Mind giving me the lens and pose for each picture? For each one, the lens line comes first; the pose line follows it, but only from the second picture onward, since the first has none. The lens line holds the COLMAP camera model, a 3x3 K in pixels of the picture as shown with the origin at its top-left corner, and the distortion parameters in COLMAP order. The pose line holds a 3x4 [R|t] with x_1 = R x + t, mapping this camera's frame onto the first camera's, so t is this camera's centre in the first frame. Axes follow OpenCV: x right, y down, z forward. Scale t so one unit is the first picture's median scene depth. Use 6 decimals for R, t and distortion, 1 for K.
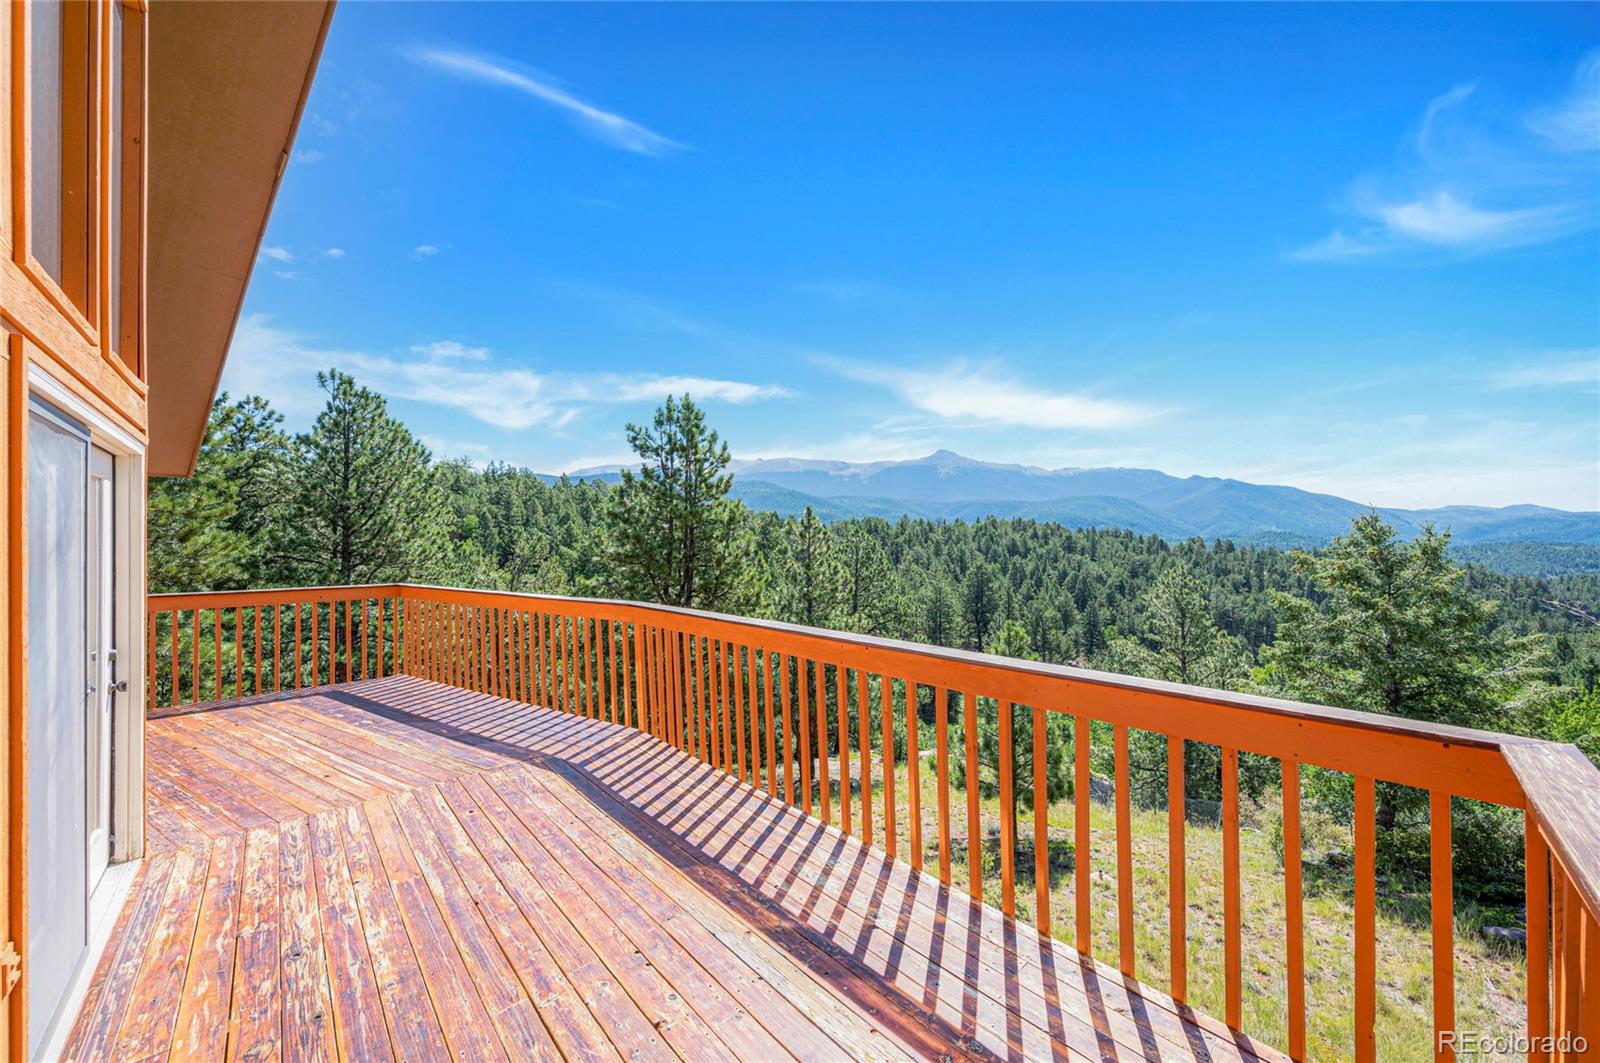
lens RADIAL K [[643.8, 0, 774.7], [0, 643.8, 532.4], [0, 0, 1]] dist [0.001362, -0.000955]
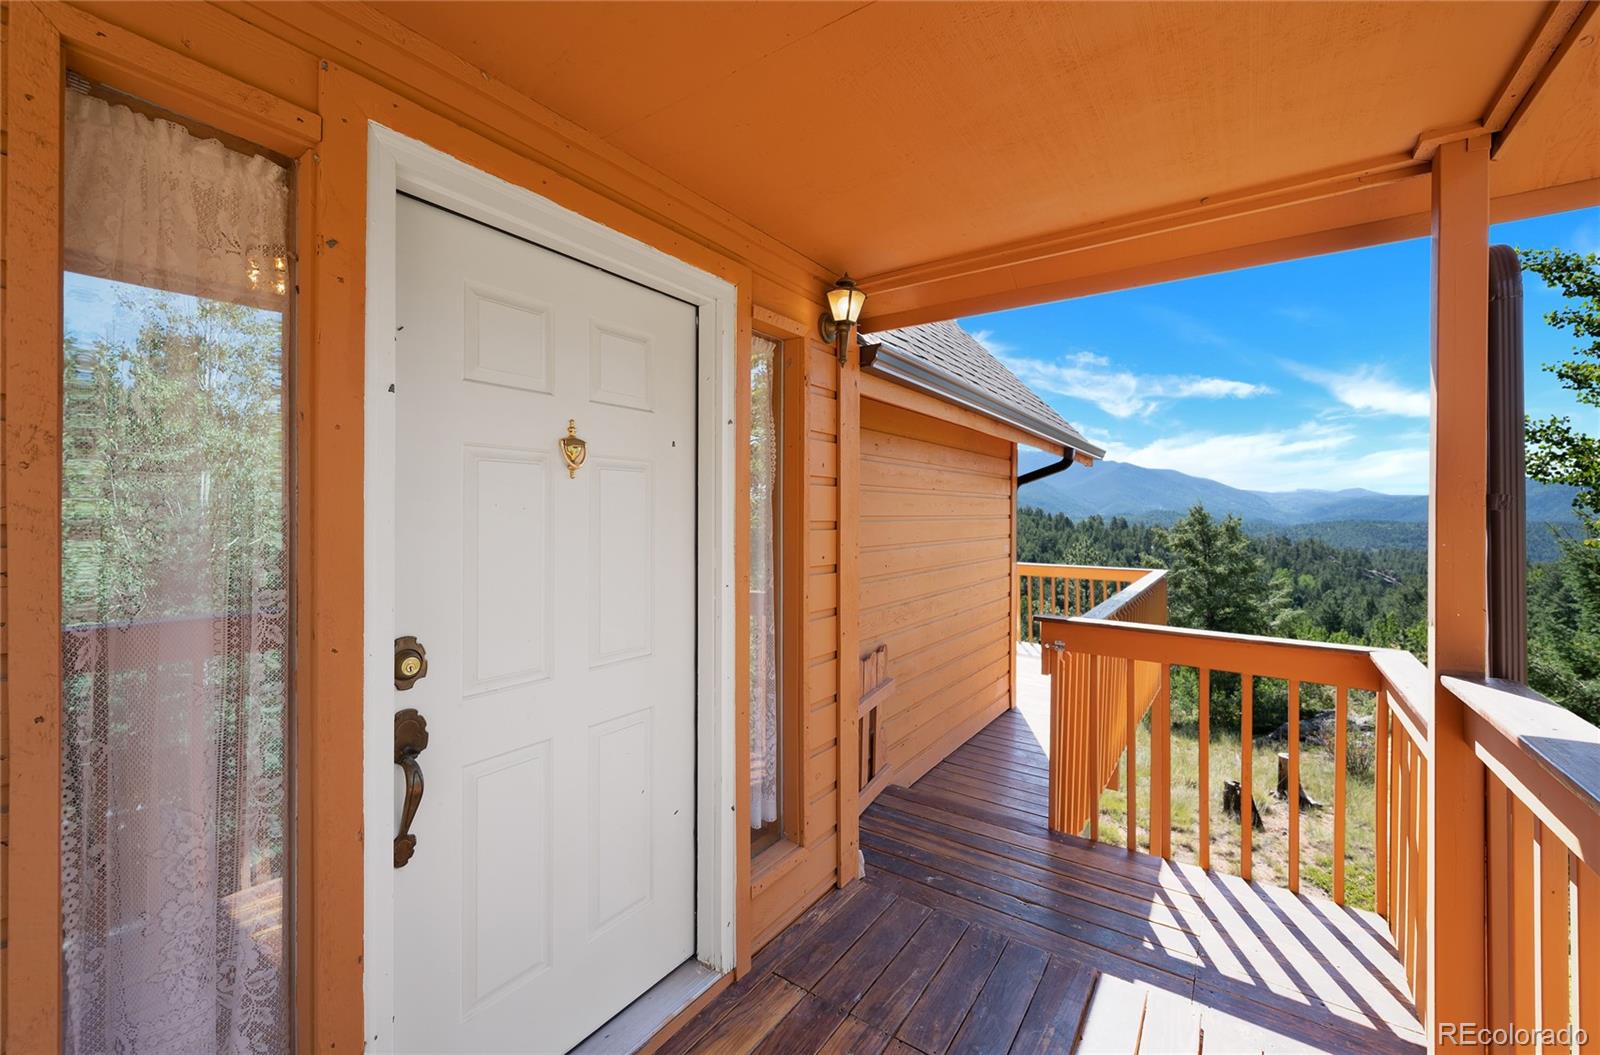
lens RADIAL K [[643.8, 0, 797.1], [0, 643.8, 513.0], [0, 0, 1]] dist [0.001362, -0.000955]
pose [[0.989518, 0.004317, 0.144347, -0.084590], [-0.005236, 0.999968, 0.005985, -0.004302], [-0.144317, -0.006678, 0.989509, -0.128957]]
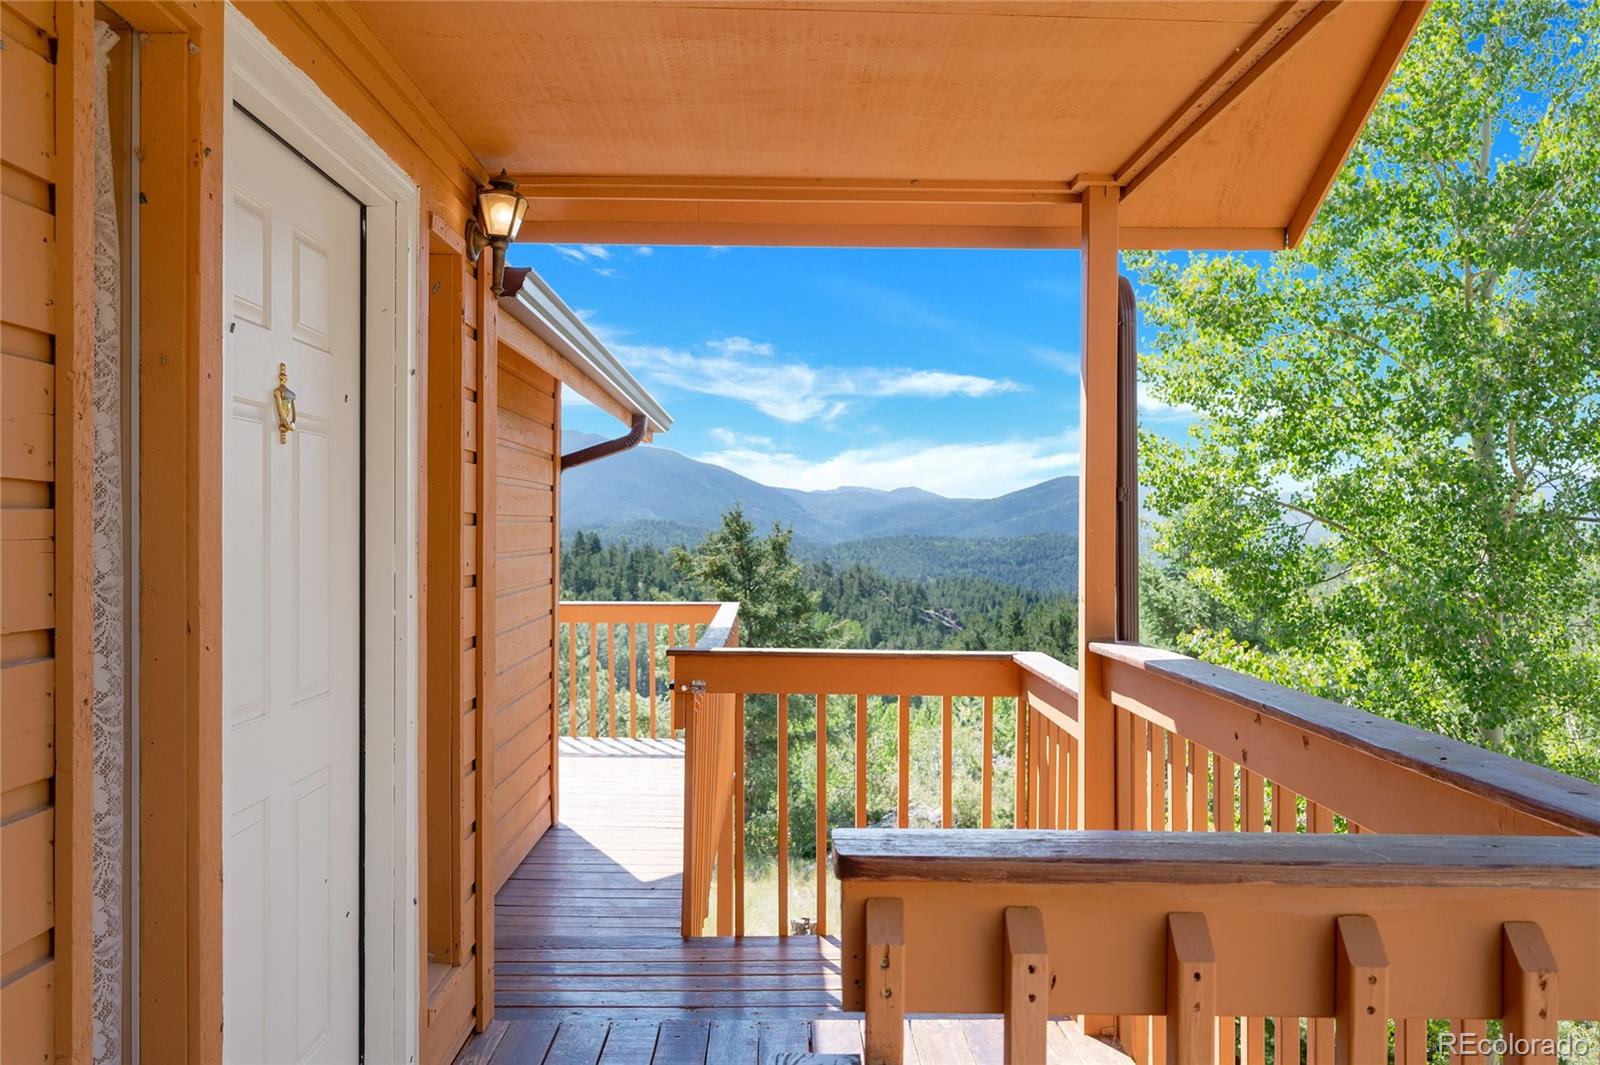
lens RADIAL K [[1287.4, 0, 803.5], [0, 1287.4, 533.6], [0, 0, 1]] dist [0.014951, 0.003631]
pose [[0.712808, 0.000180, 0.701359, -0.116618], [-0.008686, 0.999926, 0.008571, -0.002793], [-0.701305, -0.012201, 0.712757, -0.145701]]
